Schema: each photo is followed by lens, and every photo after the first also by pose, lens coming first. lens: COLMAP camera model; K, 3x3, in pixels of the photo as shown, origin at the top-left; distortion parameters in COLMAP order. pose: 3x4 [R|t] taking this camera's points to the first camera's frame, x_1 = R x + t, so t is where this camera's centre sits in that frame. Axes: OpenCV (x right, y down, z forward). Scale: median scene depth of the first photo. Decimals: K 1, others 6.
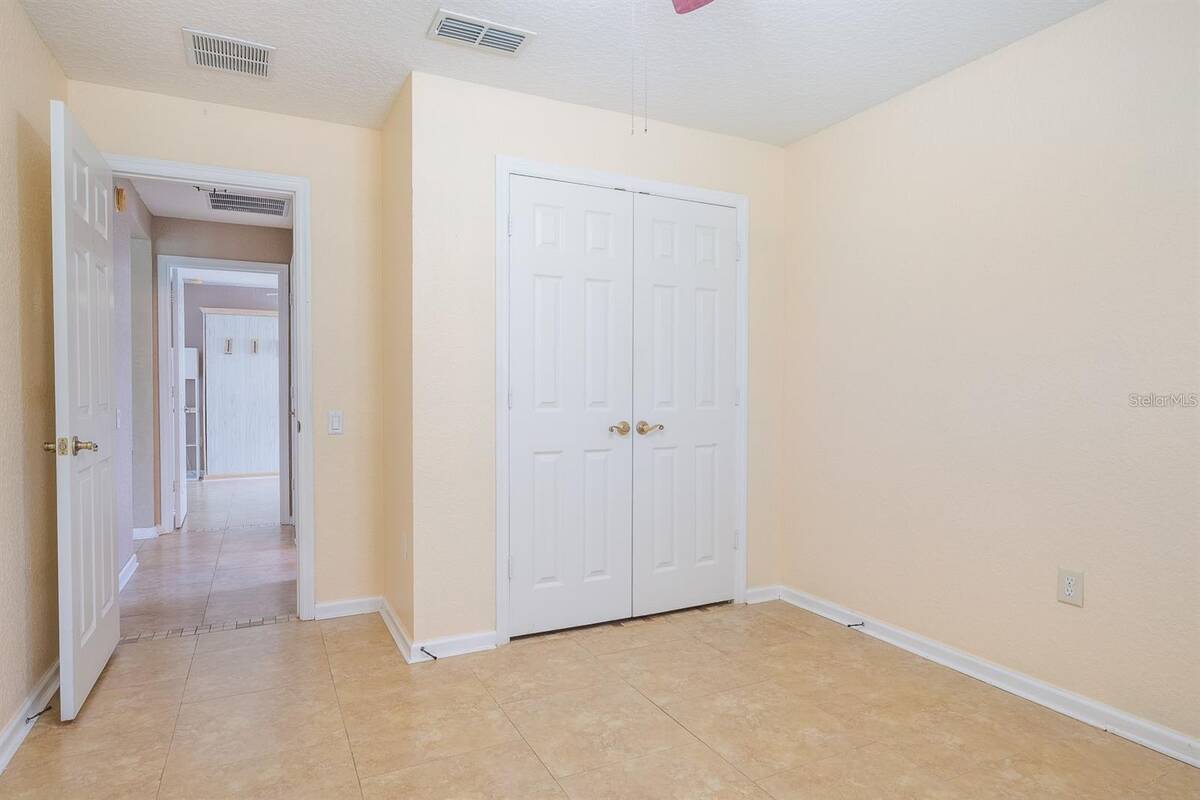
lens RADIAL K [[694.7, 0, 600.0], [0, 694.7, 400.0], [0, 0, 1]] dist [-0.003258, -0.001024]
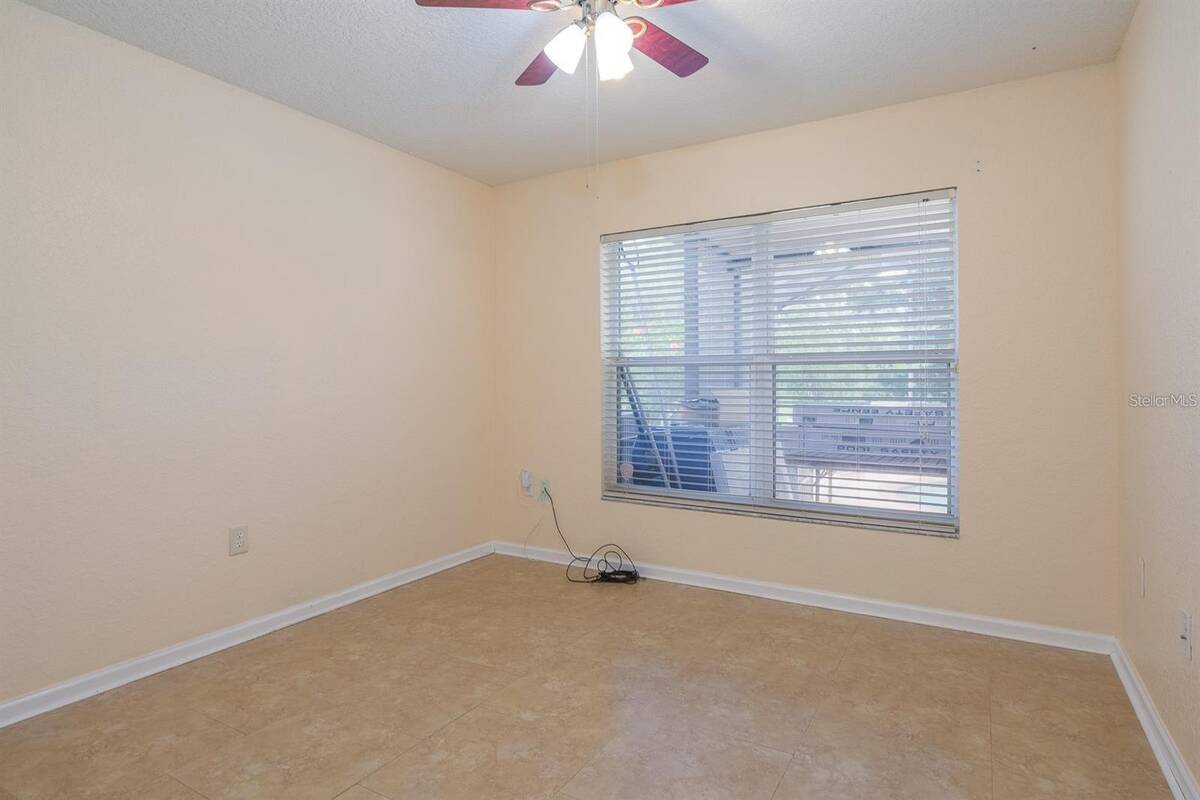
lens RADIAL K [[636.9, 0, 600.0], [0, 636.9, 400.0], [0, 0, 1]] dist [-0.002973, -0.000312]
pose [[-0.548719, -0.026771, 0.835578, -0.632388], [0.013276, 0.999082, 0.040728, -0.023275], [-0.835902, 0.033441, -0.547860, 1.072176]]
